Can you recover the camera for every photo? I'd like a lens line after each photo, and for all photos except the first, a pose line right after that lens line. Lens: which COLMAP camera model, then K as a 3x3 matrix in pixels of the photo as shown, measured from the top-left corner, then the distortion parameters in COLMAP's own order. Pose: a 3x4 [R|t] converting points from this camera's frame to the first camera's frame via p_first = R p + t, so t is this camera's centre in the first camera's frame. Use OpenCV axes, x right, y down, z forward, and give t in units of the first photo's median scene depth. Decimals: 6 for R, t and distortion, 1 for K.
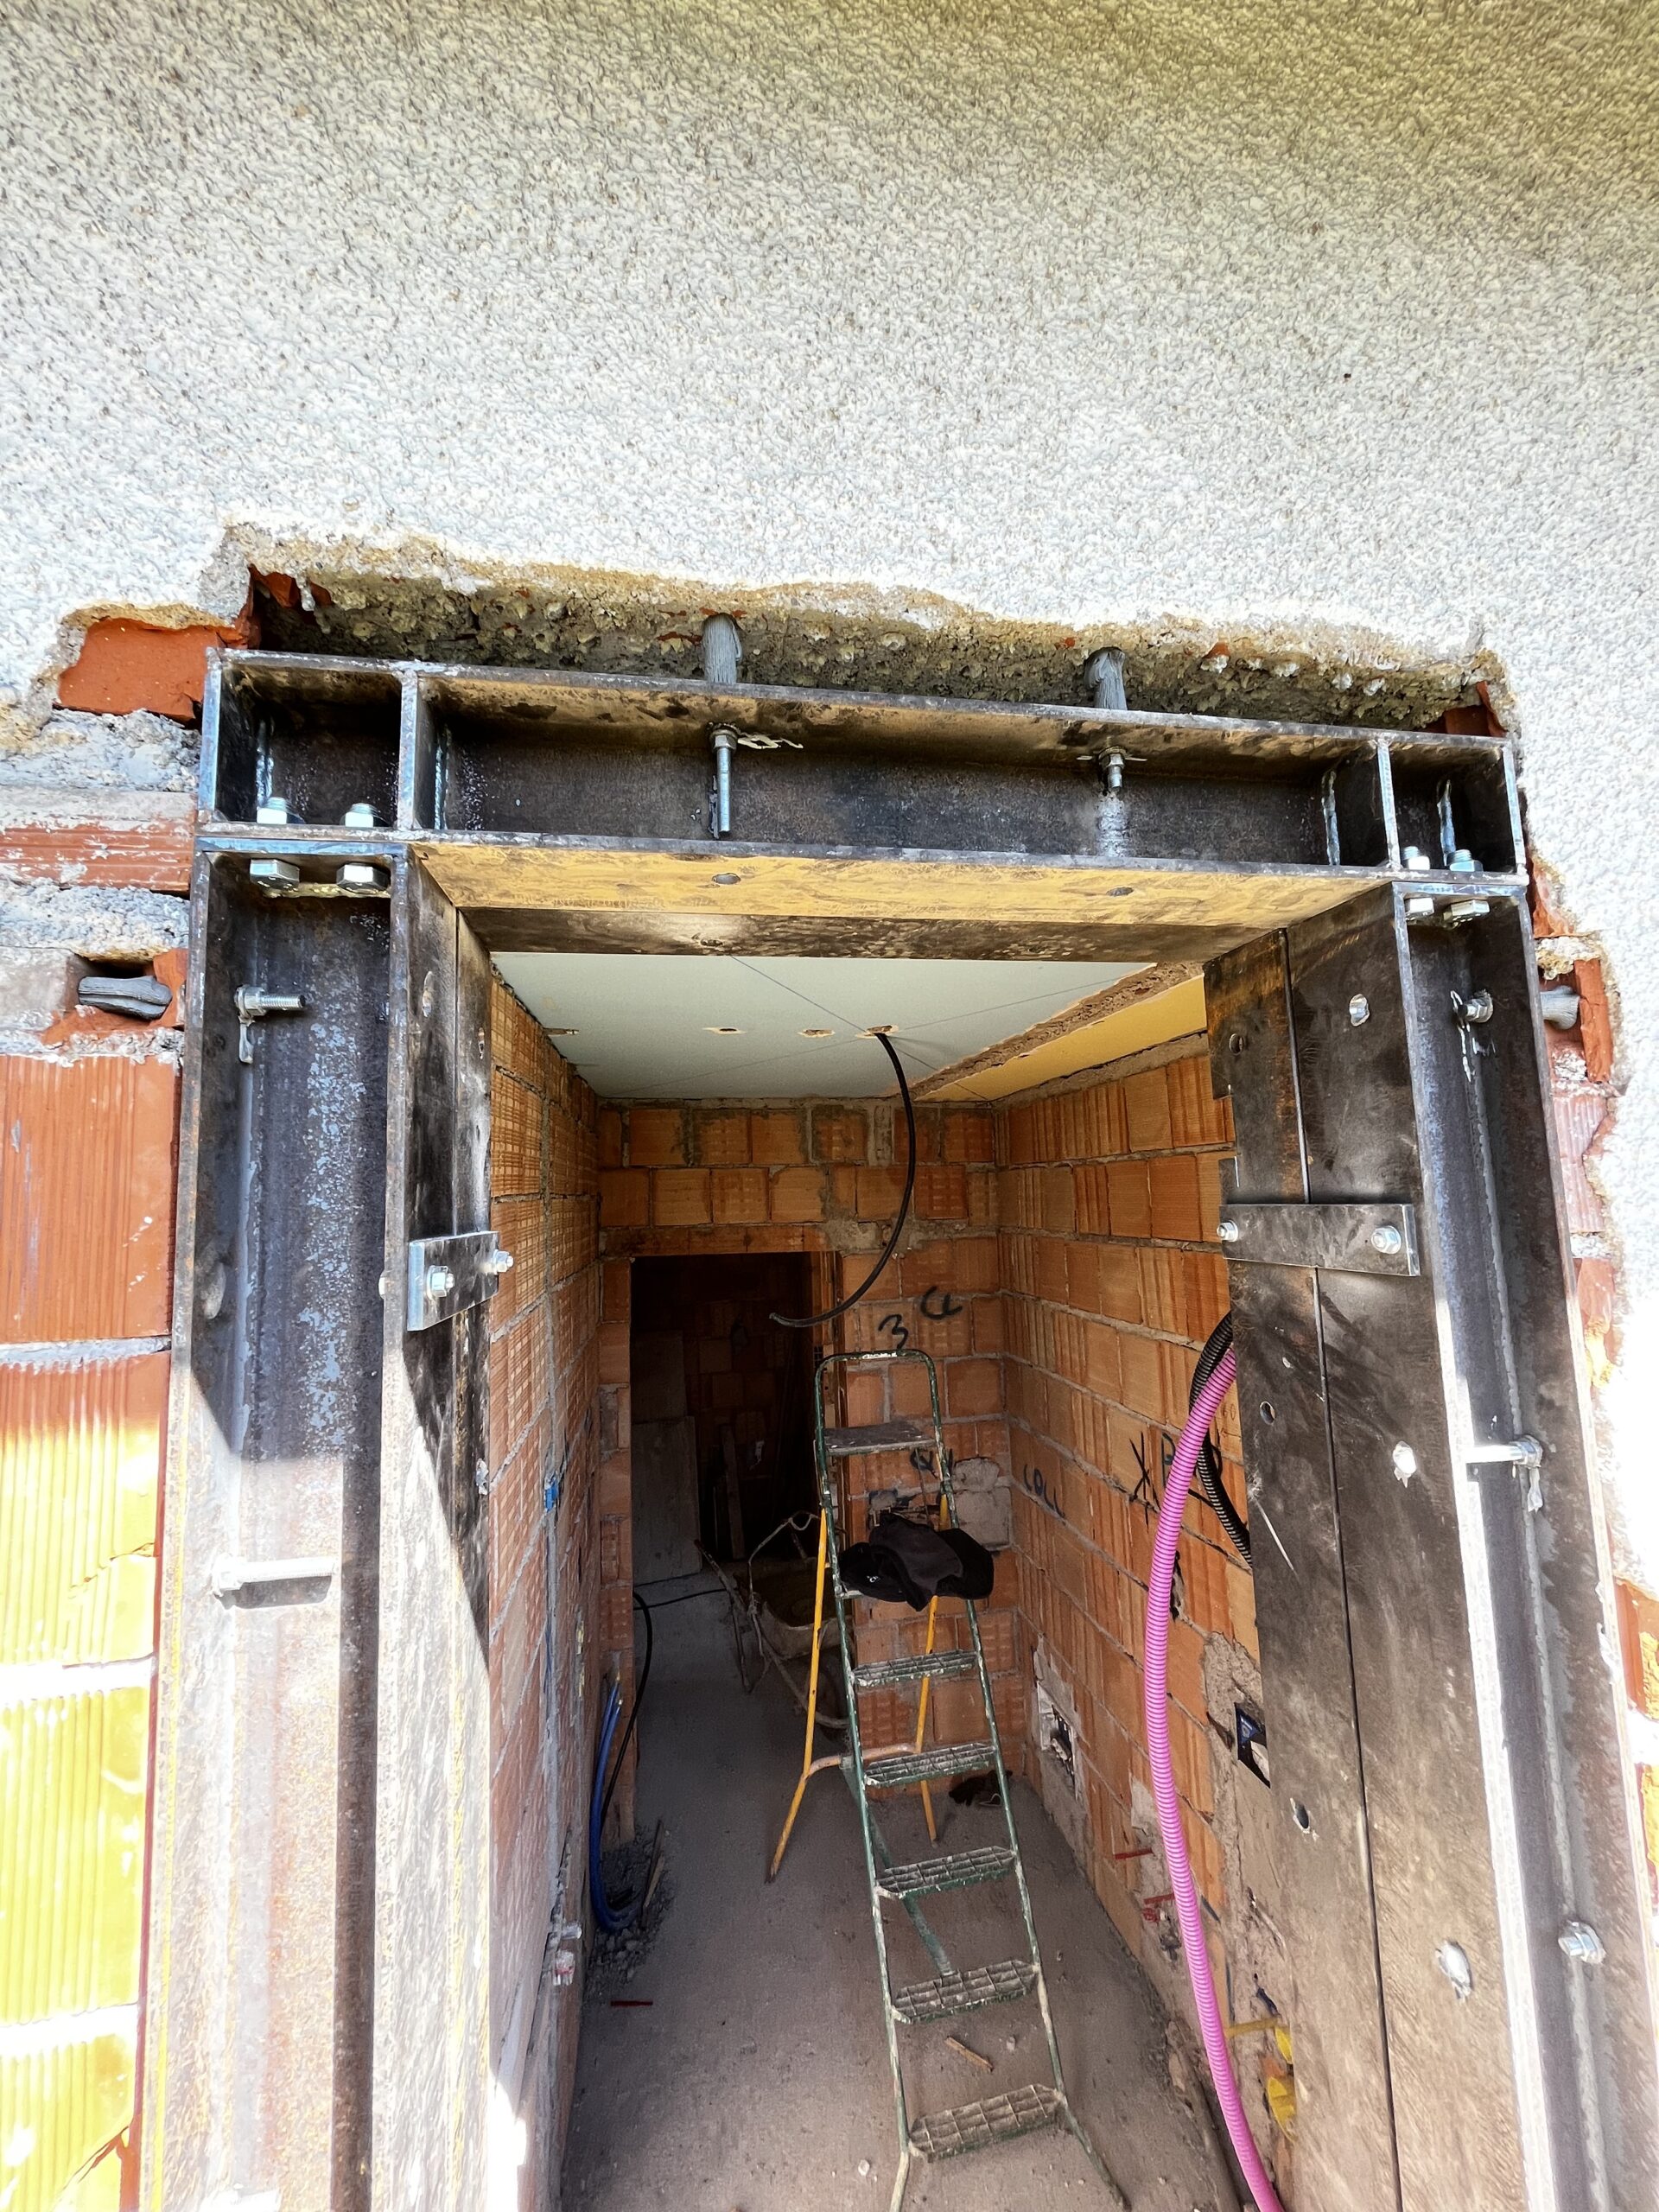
lens RADIAL K [[884.9, 0, 827.9], [0, 884.9, 1105.5], [0, 0, 1]] dist [-0.004639, -0.000029]
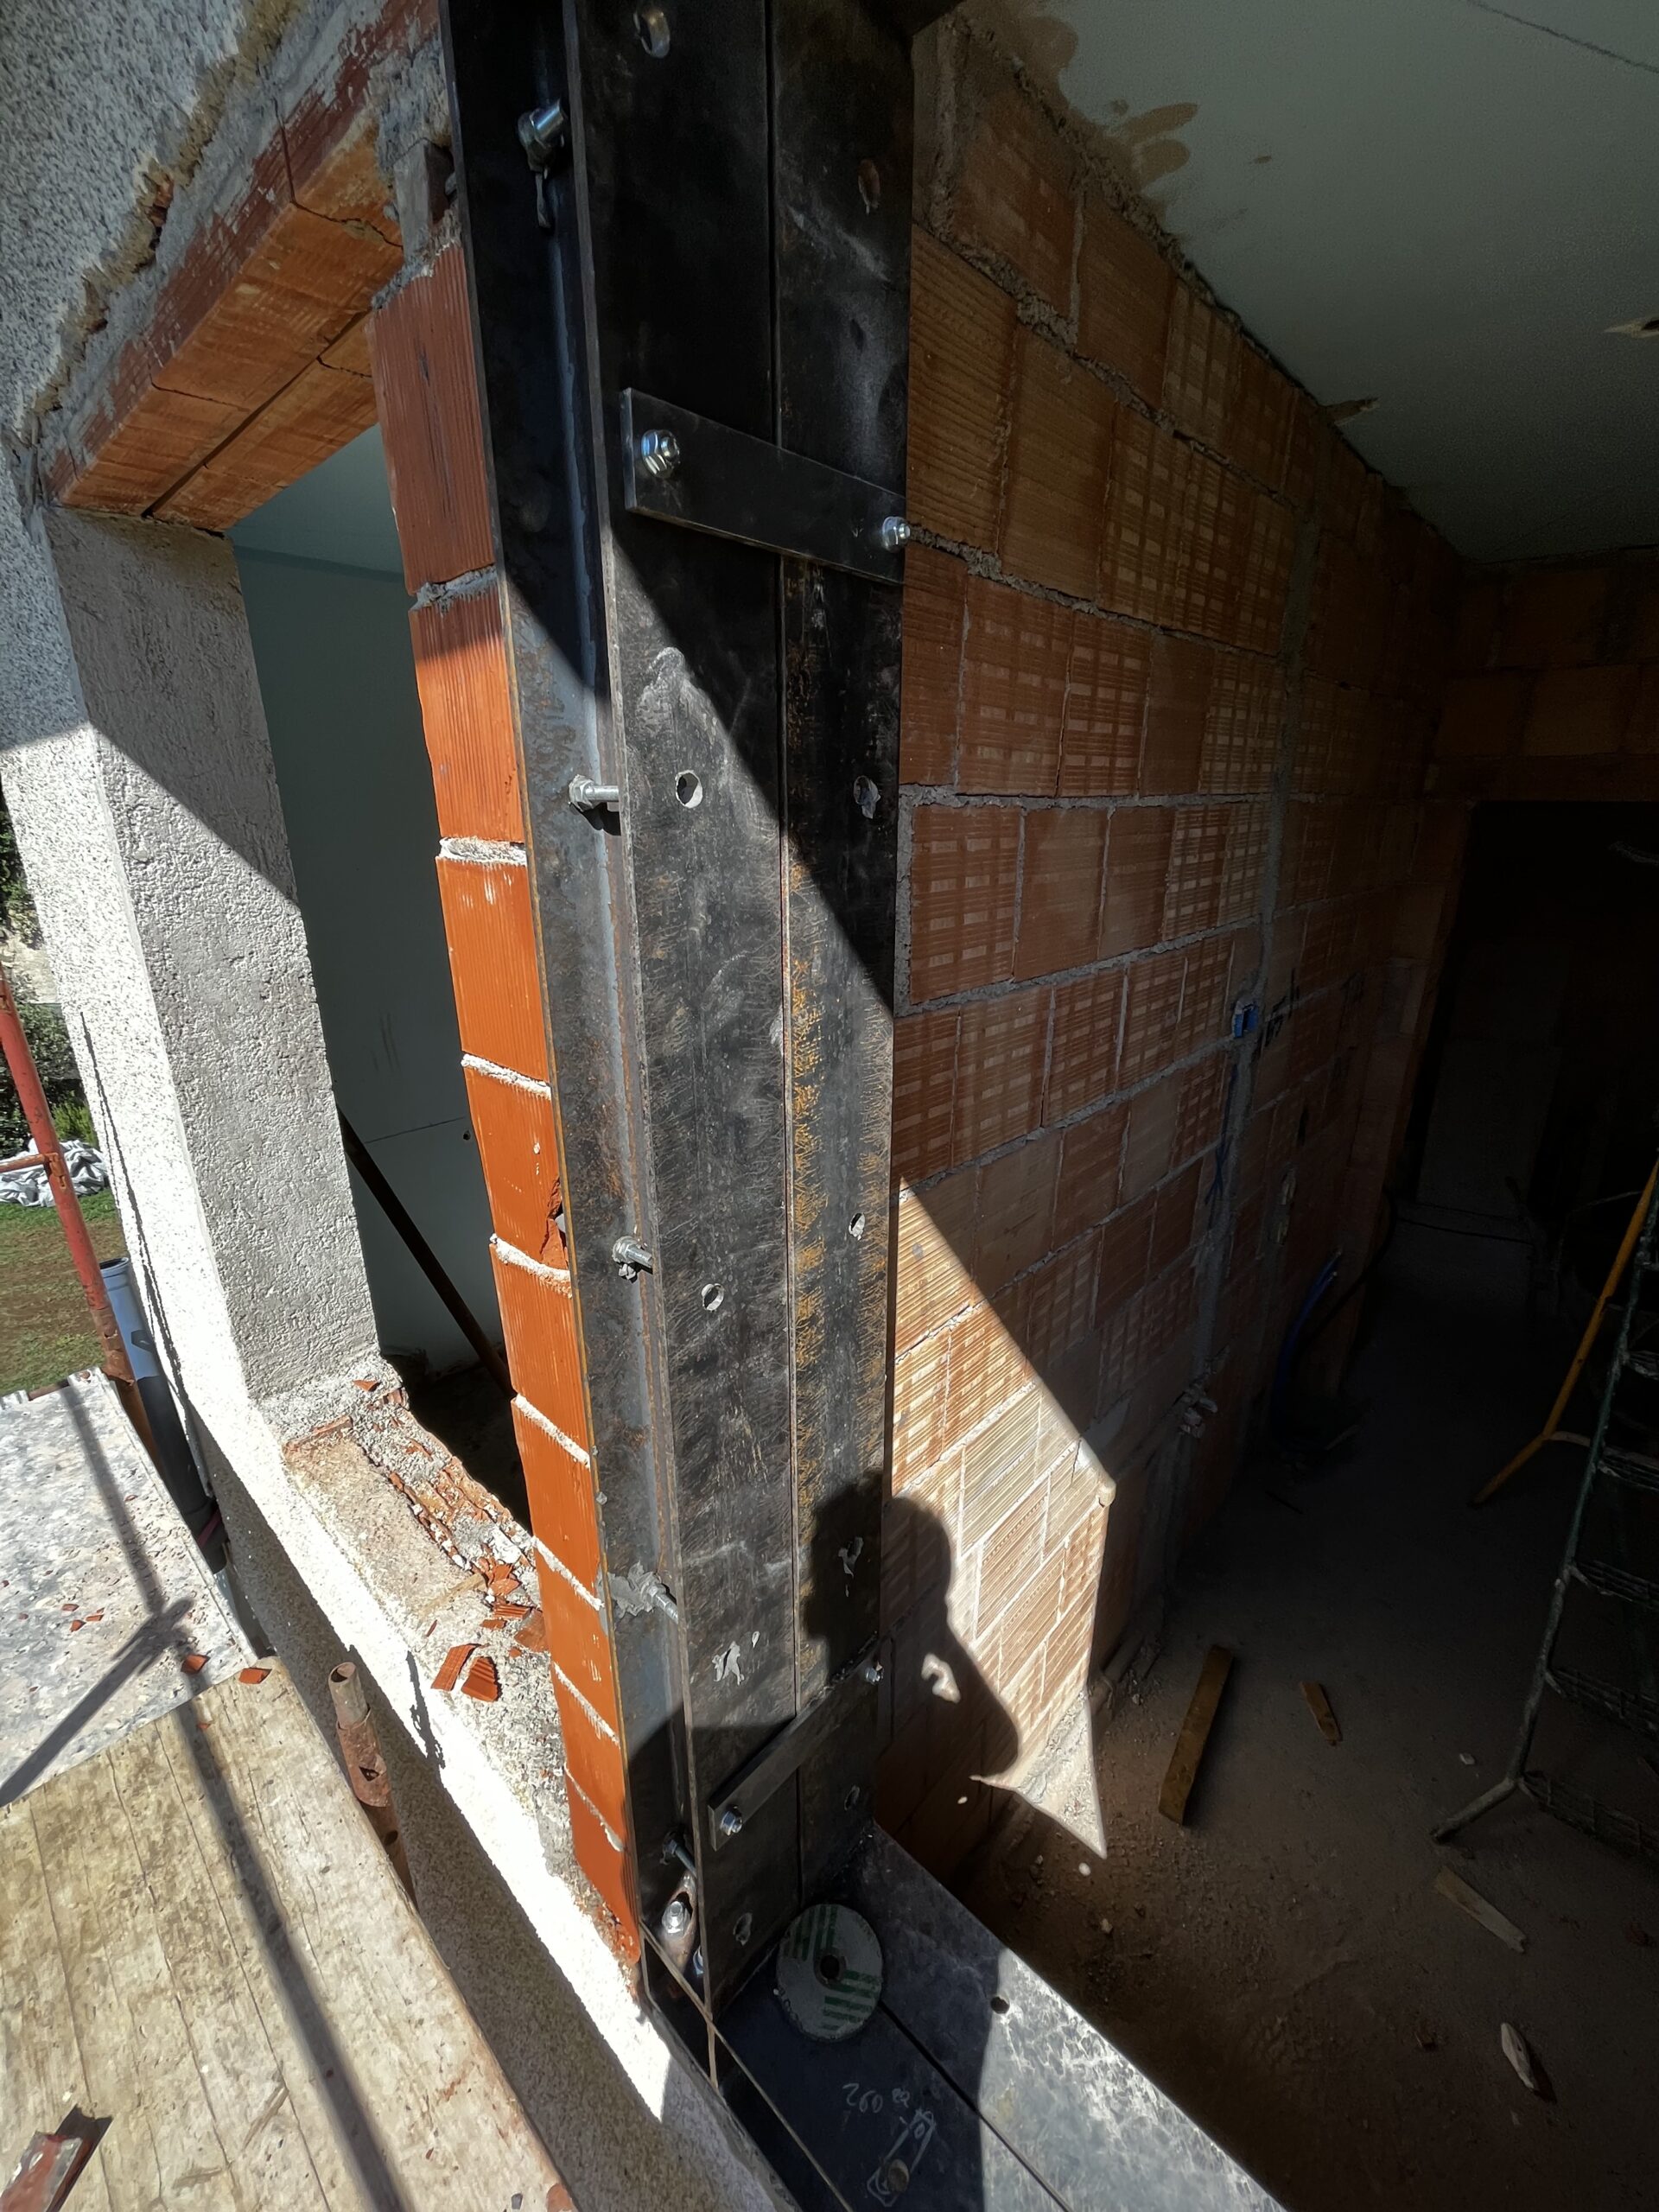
lens RADIAL K [[884.9, 0, 830.3], [0, 884.9, 1105.7], [0, 0, 1]] dist [-0.004639, -0.000029]
pose [[0.611327, 0.282971, -0.739058, 0.118442], [0.062020, 0.913884, 0.401210, 0.113982], [0.788944, -0.291107, 0.541132, 0.125955]]
